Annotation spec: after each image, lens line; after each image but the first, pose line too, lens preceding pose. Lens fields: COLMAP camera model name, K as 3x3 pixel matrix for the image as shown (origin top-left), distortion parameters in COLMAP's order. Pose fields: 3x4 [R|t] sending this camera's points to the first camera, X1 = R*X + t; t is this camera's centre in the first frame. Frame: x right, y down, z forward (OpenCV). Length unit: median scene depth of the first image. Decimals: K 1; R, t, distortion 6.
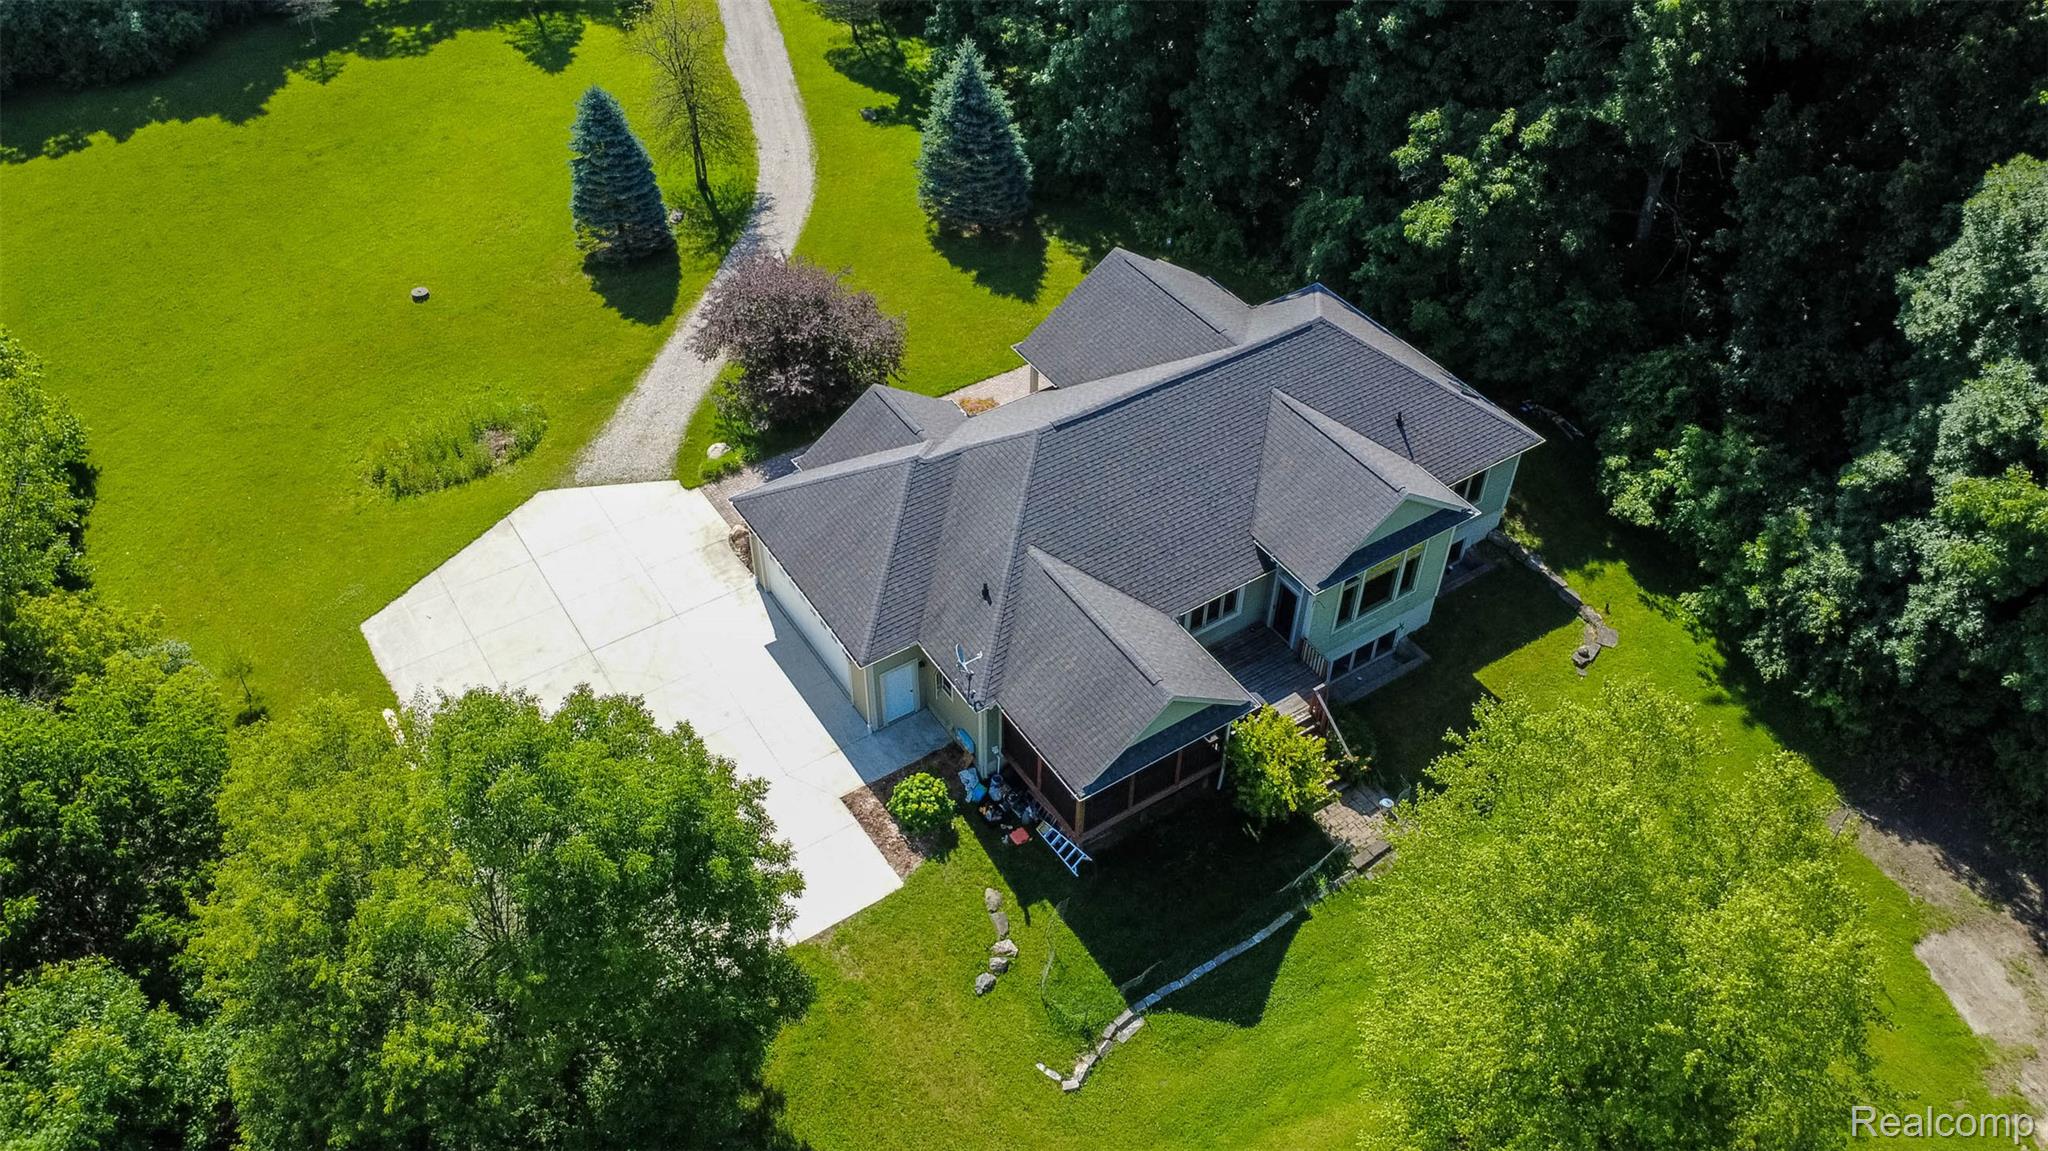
lens RADIAL K [[1554.7, 0, 1024.0], [0, 1554.7, 575.5], [0, 0, 1]] dist [-0.001429, 0.008386]
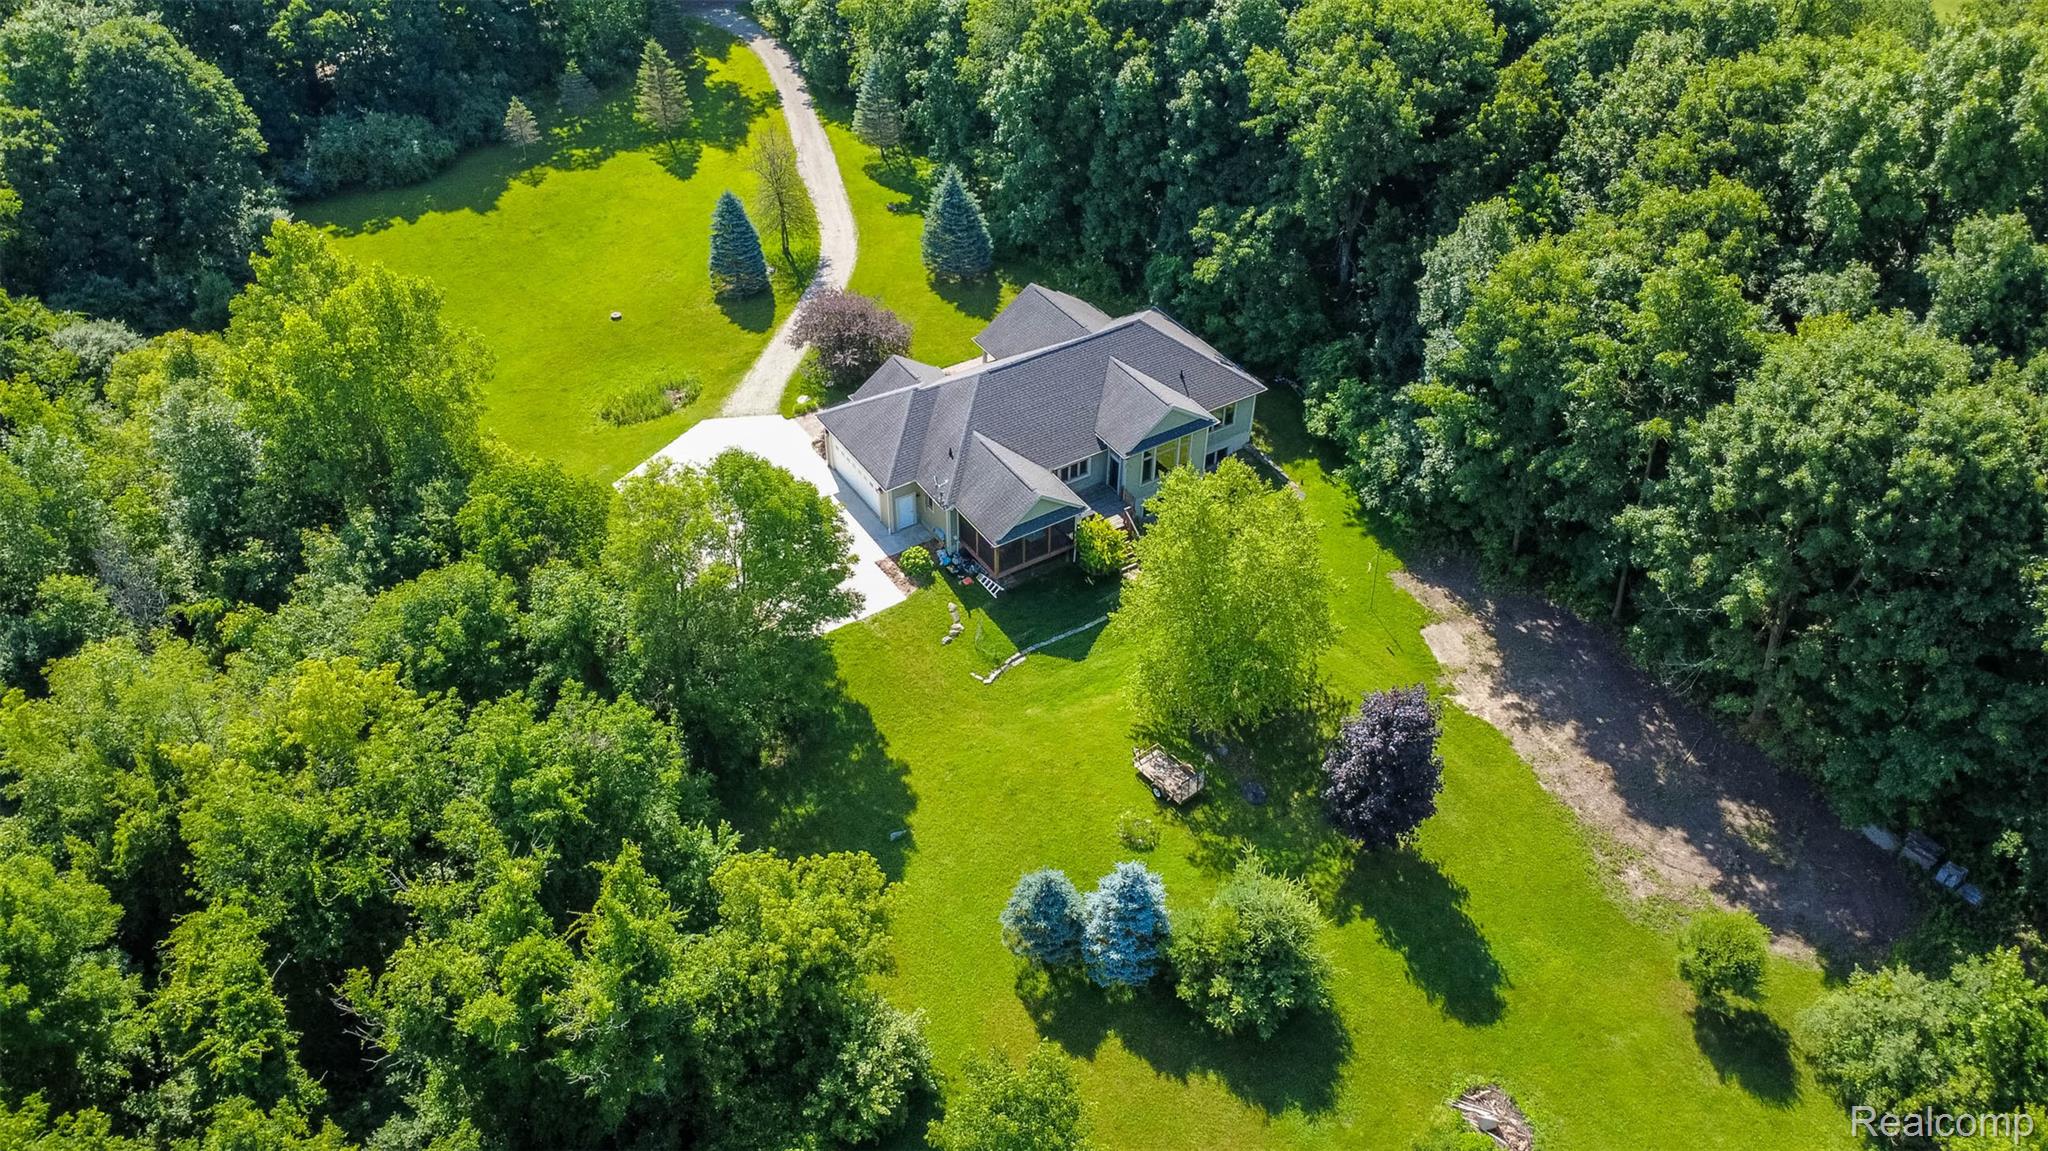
lens RADIAL K [[1564.2, 0, 1027.1], [0, 1564.2, 572.6], [0, 0, 1]] dist [-0.004268, 0.001456]
pose [[0.999950, 0.004355, -0.009034, 0.068238], [-0.004846, 0.998470, -0.055080, 0.204225], [0.008780, 0.055121, 0.998441, -0.718306]]
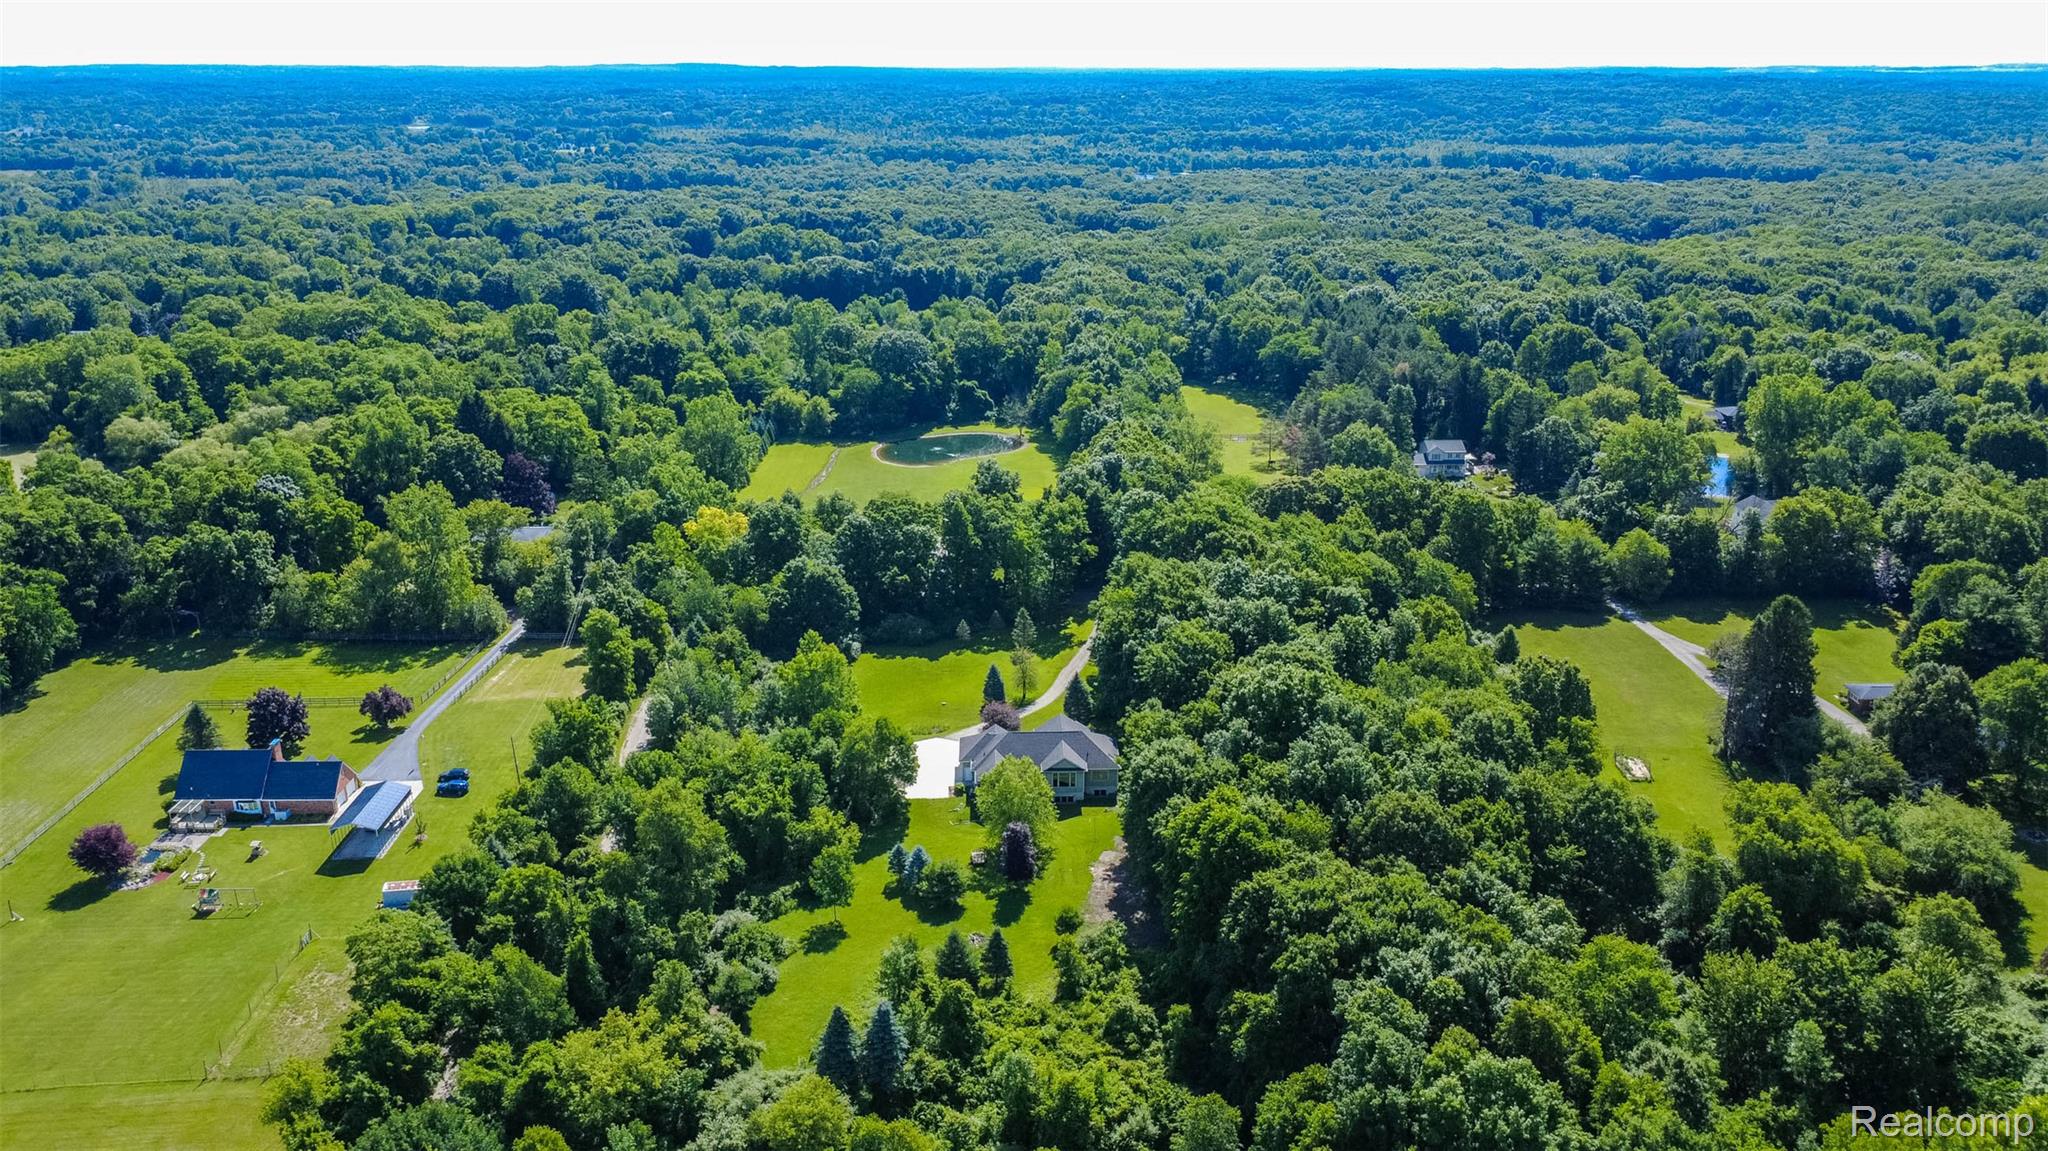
lens RADIAL K [[1554.7, 0, 1024.0], [0, 1554.7, 575.5], [0, 0, 1]] dist [-0.001429, 0.008386]
pose [[0.849486, 0.153401, -0.504818, 2.063247], [-0.348743, 0.881235, -0.319066, 0.861543], [0.395918, 0.447095, 0.802094, -2.679818]]
